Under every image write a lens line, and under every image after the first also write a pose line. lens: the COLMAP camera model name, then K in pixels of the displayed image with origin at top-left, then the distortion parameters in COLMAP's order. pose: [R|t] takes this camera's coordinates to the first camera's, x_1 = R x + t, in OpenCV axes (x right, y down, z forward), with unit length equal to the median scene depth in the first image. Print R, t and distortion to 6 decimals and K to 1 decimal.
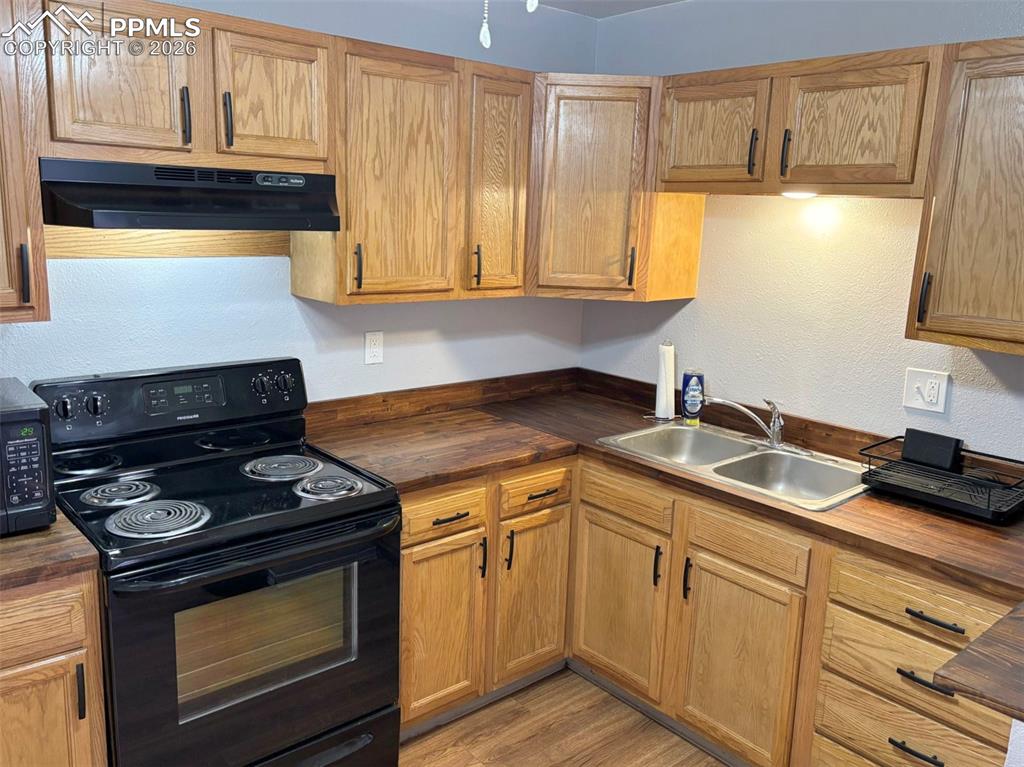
lens RADIAL K [[803.7, 0, 512.0], [0, 803.7, 383.5], [0, 0, 1]] dist [0.091401, -0.101186]
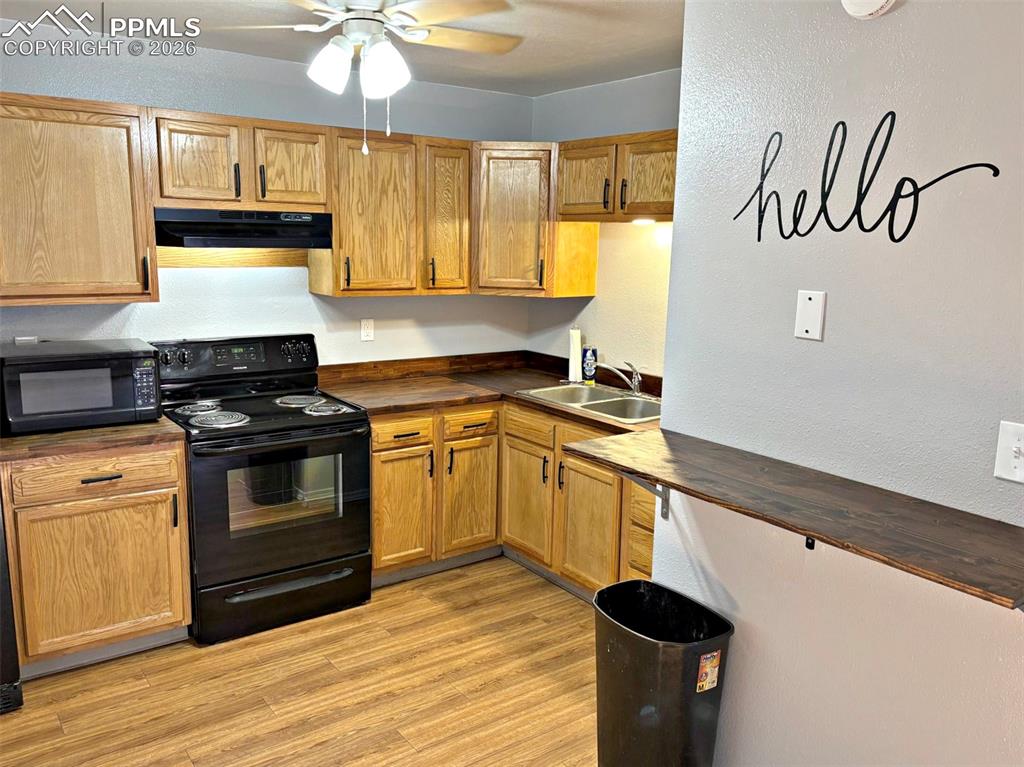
lens RADIAL K [[783.2, 0, 508.1], [0, 783.2, 396.4], [0, 0, 1]] dist [0.176476, -0.347051]
pose [[0.996233, 0.002428, -0.086678, 0.237175], [-0.003631, 0.999899, -0.013728, 0.108734], [0.086636, 0.013991, 0.996142, -0.461735]]
